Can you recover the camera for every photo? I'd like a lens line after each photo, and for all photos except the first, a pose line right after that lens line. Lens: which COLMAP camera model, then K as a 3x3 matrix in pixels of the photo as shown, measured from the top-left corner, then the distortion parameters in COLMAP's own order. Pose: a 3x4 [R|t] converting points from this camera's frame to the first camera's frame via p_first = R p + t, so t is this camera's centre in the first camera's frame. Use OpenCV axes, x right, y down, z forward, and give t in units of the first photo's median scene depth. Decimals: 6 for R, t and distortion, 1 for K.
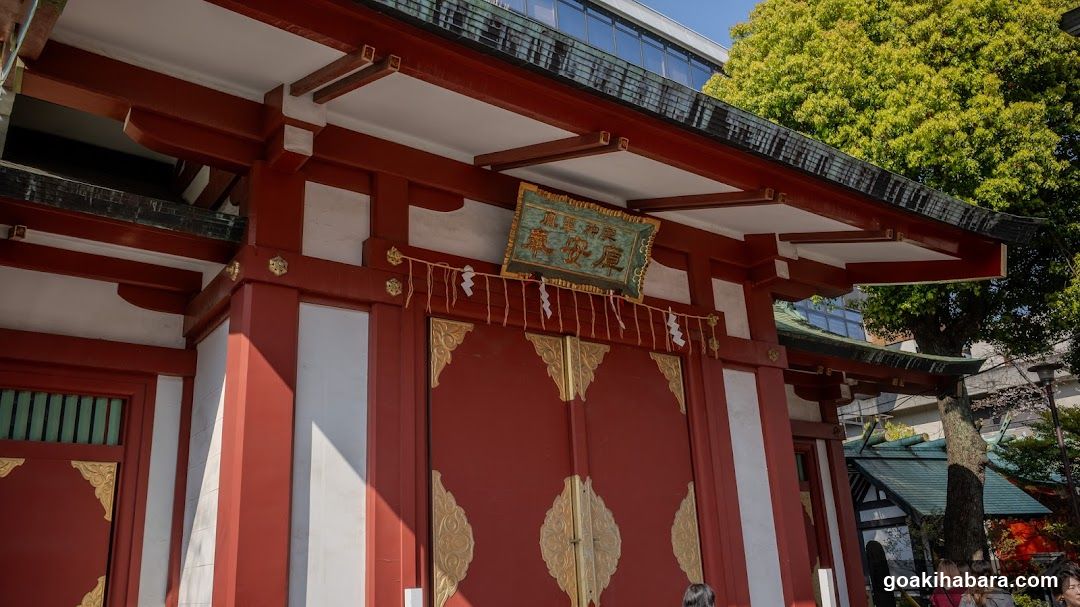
lens RADIAL K [[851.2, 0, 534.5], [0, 851.2, 302.3], [0, 0, 1]] dist [-0.041268, 0.005309]
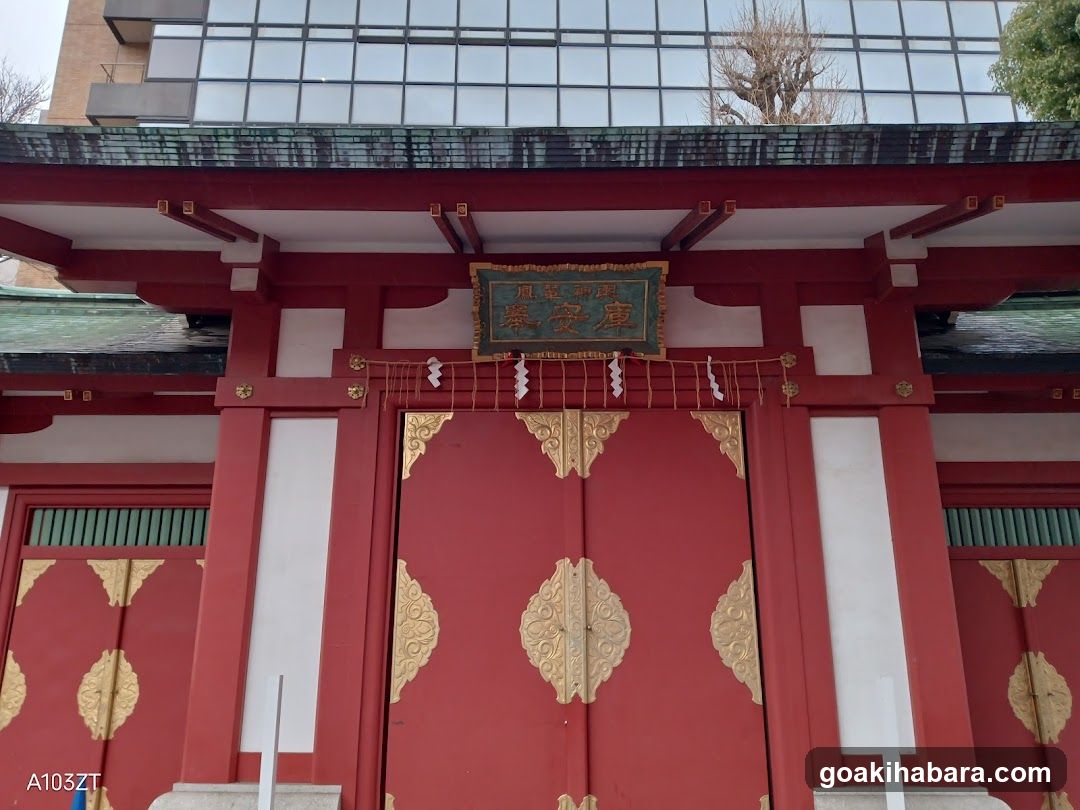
lens RADIAL K [[860.0, 0, 534.4], [0, 860.0, 410.6], [0, 0, 1]] dist [0.042168, -0.075731]
pose [[0.800862, -0.120772, -0.586544, 0.611891], [0.153425, 0.988142, 0.006022, 0.032438], [0.578861, -0.094813, 0.809895, 0.233256]]
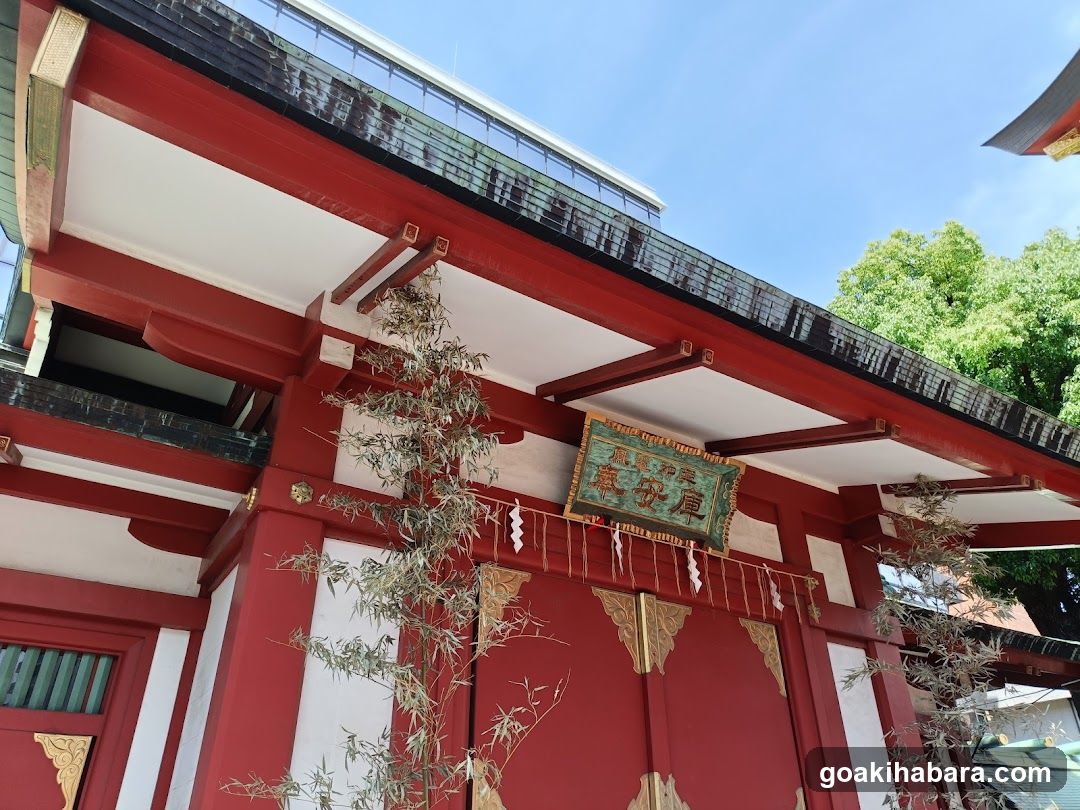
lens RADIAL K [[794.2, 0, 533.7], [0, 794.2, 400.7], [0, 0, 1]] dist [0.037198, -0.027336]
pose [[0.996607, 0.002825, -0.082254, -0.004050], [-0.021268, 0.974308, -0.224215, 0.036104], [0.079507, 0.225204, 0.971062, 0.191619]]
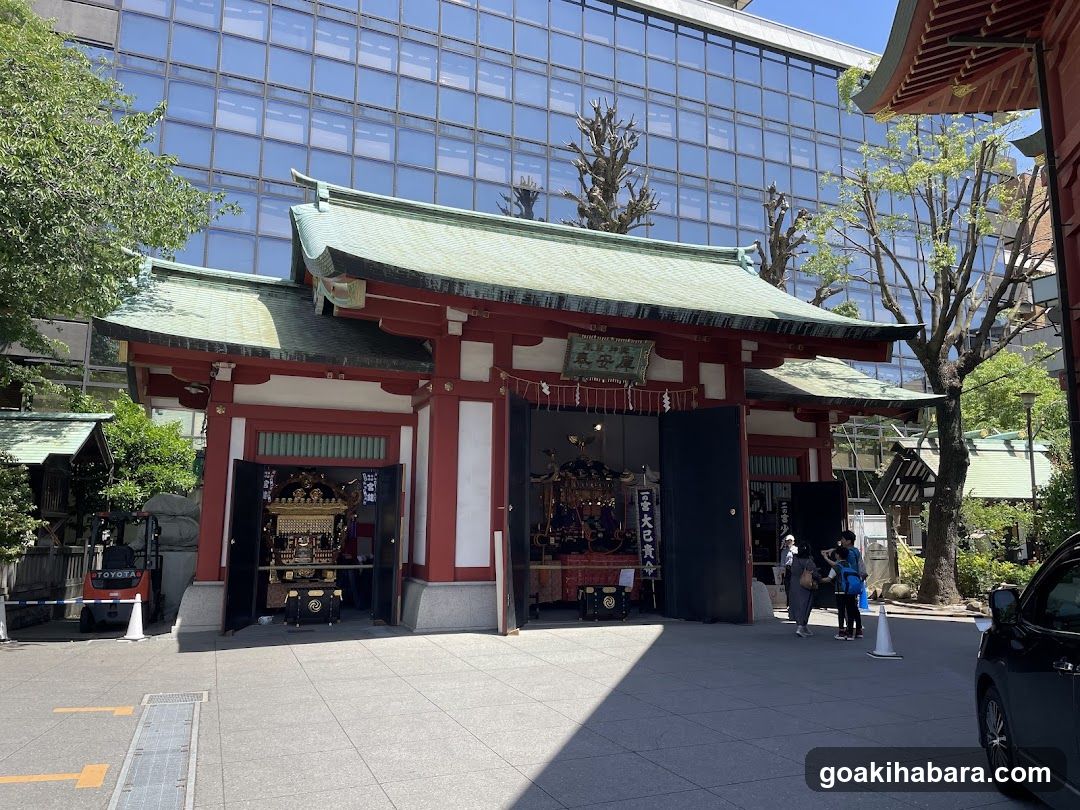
lens RADIAL K [[807.3, 0, 539.2], [0, 807.3, 400.1], [0, 0, 1]] dist [0.090474, -0.133987]
pose [[0.967137, 0.015508, -0.253783, 0.400181], [0.028900, 0.984964, 0.170324, -0.312465], [0.252609, -0.172061, 0.952147, -0.828341]]
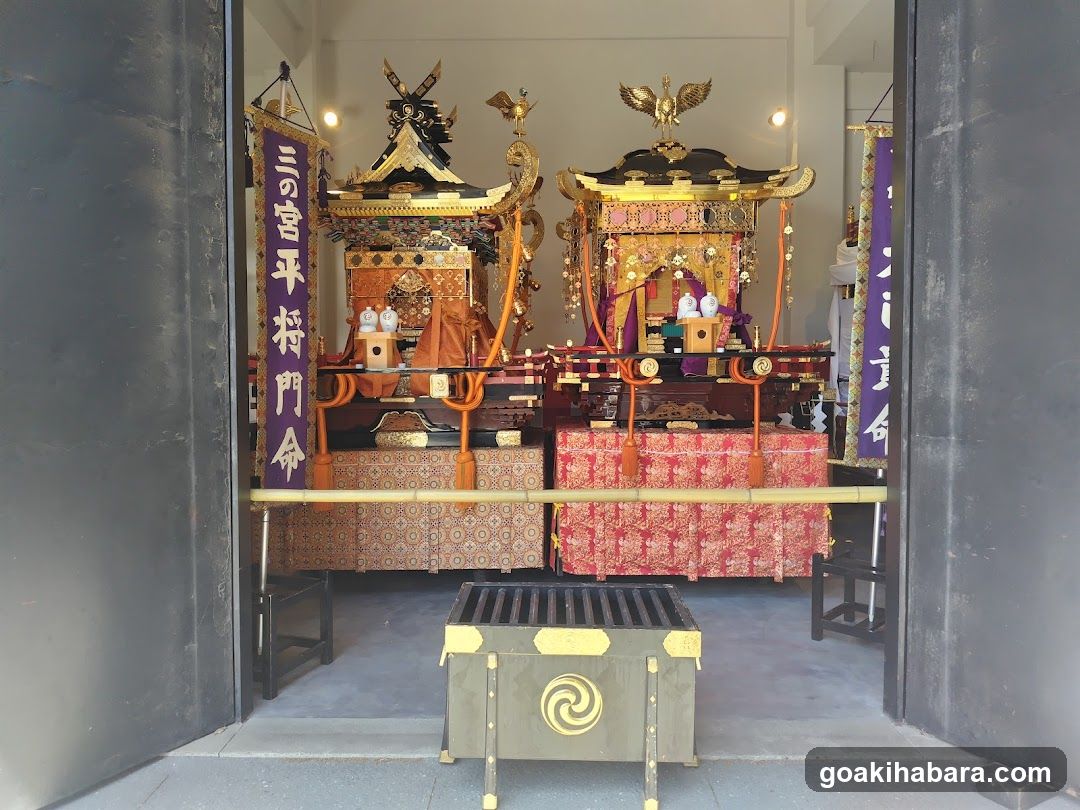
lens RADIAL K [[736.8, 0, 531.9], [0, 736.8, 395.2], [0, 0, 1]] dist [0.040525, -0.054308]
pose [[0.791186, 0.059427, -0.608682, 0.288521], [0.161805, 0.939463, 0.302041, 0.220530], [0.589783, -0.337458, 0.733674, 0.649818]]
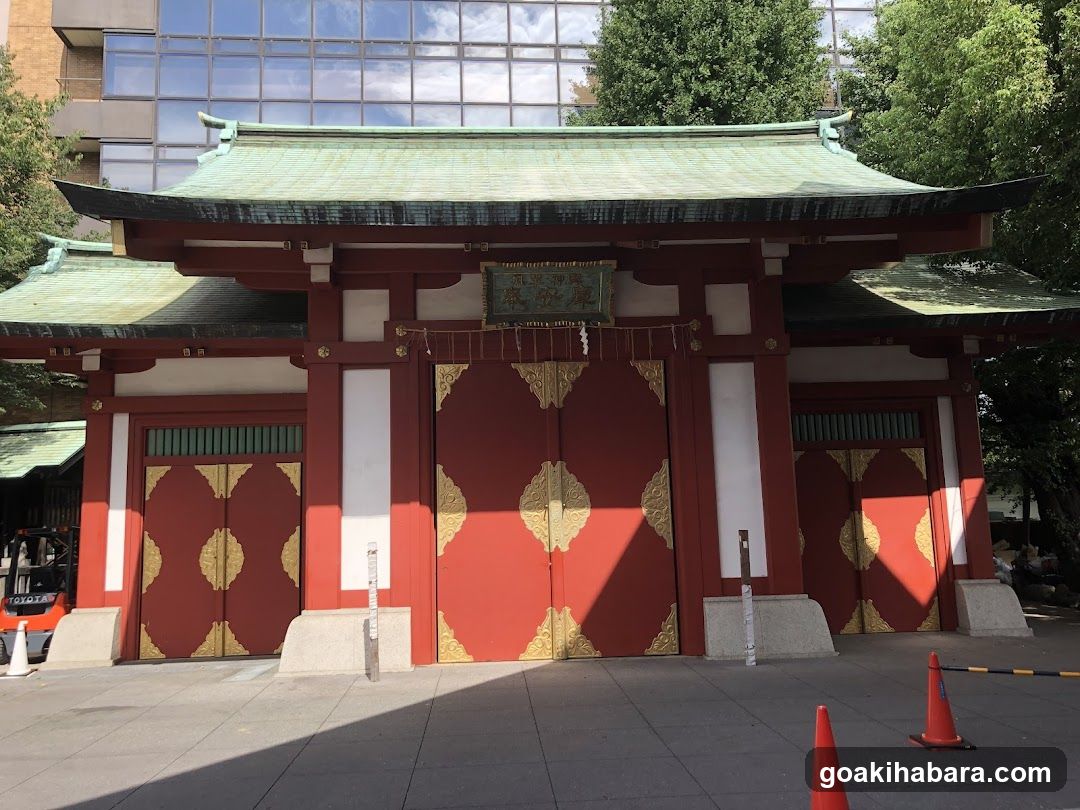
lens RADIAL K [[882.1, 0, 532.6], [0, 882.1, 401.6], [0, 0, 1]] dist [0.070506, -0.139119]
pose [[0.839411, -0.050791, -0.541118, 0.853057], [0.163255, 0.973209, 0.161900, -0.141502], [0.518398, -0.224241, 0.825215, -0.217260]]
